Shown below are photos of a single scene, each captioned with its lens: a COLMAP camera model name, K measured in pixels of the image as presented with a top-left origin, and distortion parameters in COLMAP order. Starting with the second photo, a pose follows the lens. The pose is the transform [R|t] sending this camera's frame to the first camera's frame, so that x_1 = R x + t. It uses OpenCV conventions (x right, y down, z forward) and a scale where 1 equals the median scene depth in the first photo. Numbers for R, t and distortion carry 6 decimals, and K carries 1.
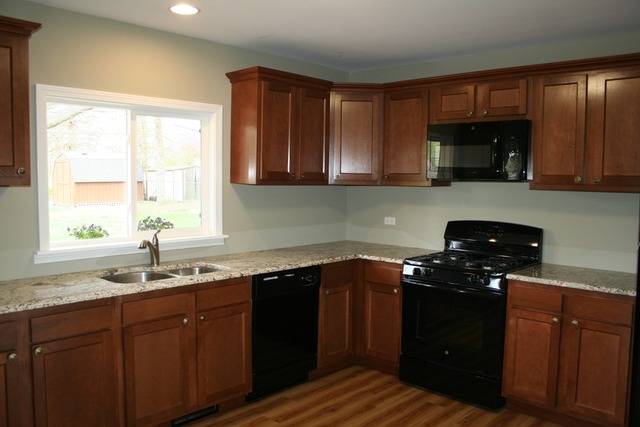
lens RADIAL K [[540.2, 0, 321.8], [0, 540.2, 211.2], [0, 0, 1]] dist [-0.140942, 0.112863]
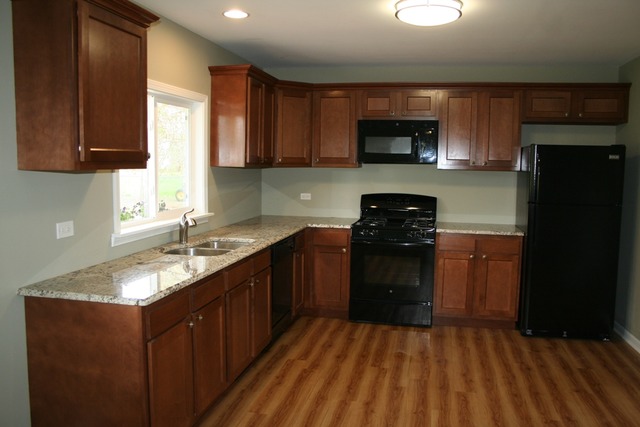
lens RADIAL K [[540.2, 0, 323.0], [0, 540.2, 210.5], [0, 0, 1]] dist [-0.140942, 0.112863]
pose [[0.859528, -0.046943, 0.508928, -0.571267], [0.029573, 0.998673, 0.042171, -0.001075], [-0.510232, -0.021197, 0.859775, -0.074748]]
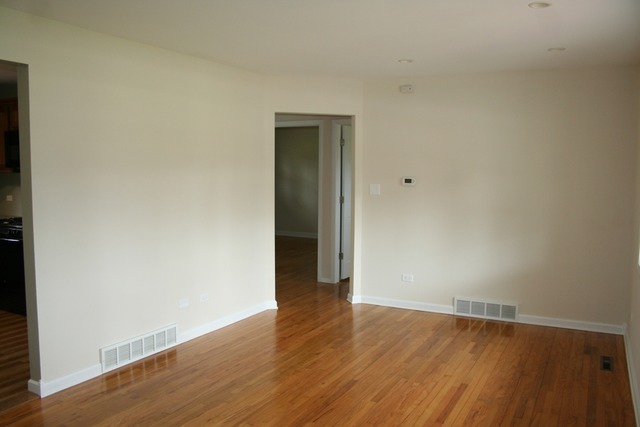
lens RADIAL K [[540.2, 0, 320.9], [0, 540.2, 211.3], [0, 0, 1]] dist [-0.140942, 0.112863]
pose [[0.969996, -0.030727, 0.241171, 0.730939], [0.025921, 0.999398, 0.023076, 0.051713], [-0.241735, -0.016132, 0.970208, -0.637811]]
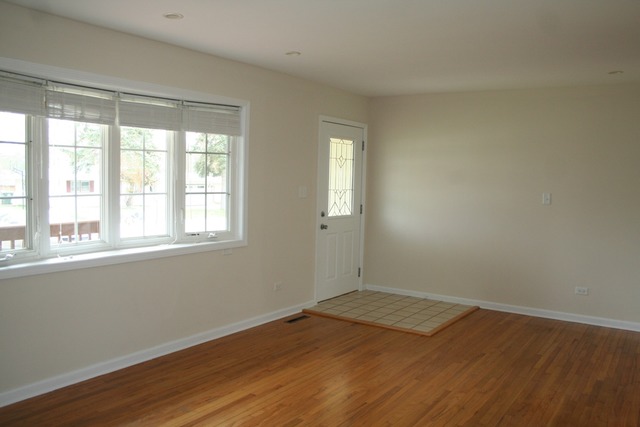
lens RADIAL K [[540.2, 0, 315.5], [0, 540.2, 215.8], [0, 0, 1]] dist [-0.140942, 0.112863]
pose [[-0.991361, -0.028337, -0.128063, 1.130203], [-0.045176, 0.990411, 0.130560, -0.029836], [0.123135, 0.135218, -0.983135, 1.039616]]
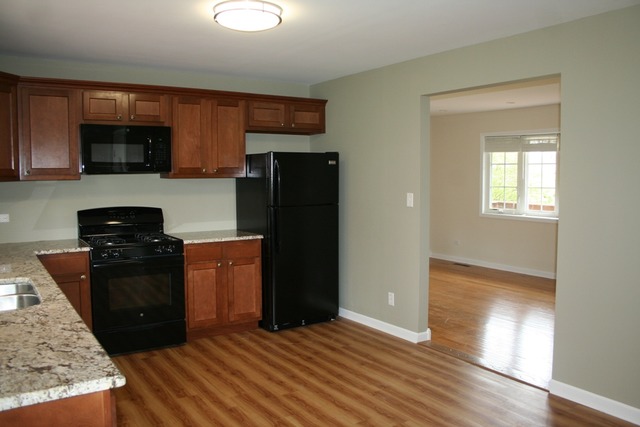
lens RADIAL K [[540.2, 0, 323.9], [0, 540.2, 209.5], [0, 0, 1]] dist [-0.140942, 0.112863]
pose [[0.234600, -0.081600, 0.968661, -0.787256], [0.067906, 0.995412, 0.067407, -0.026042], [-0.969717, 0.049964, 0.239065, 0.282097]]
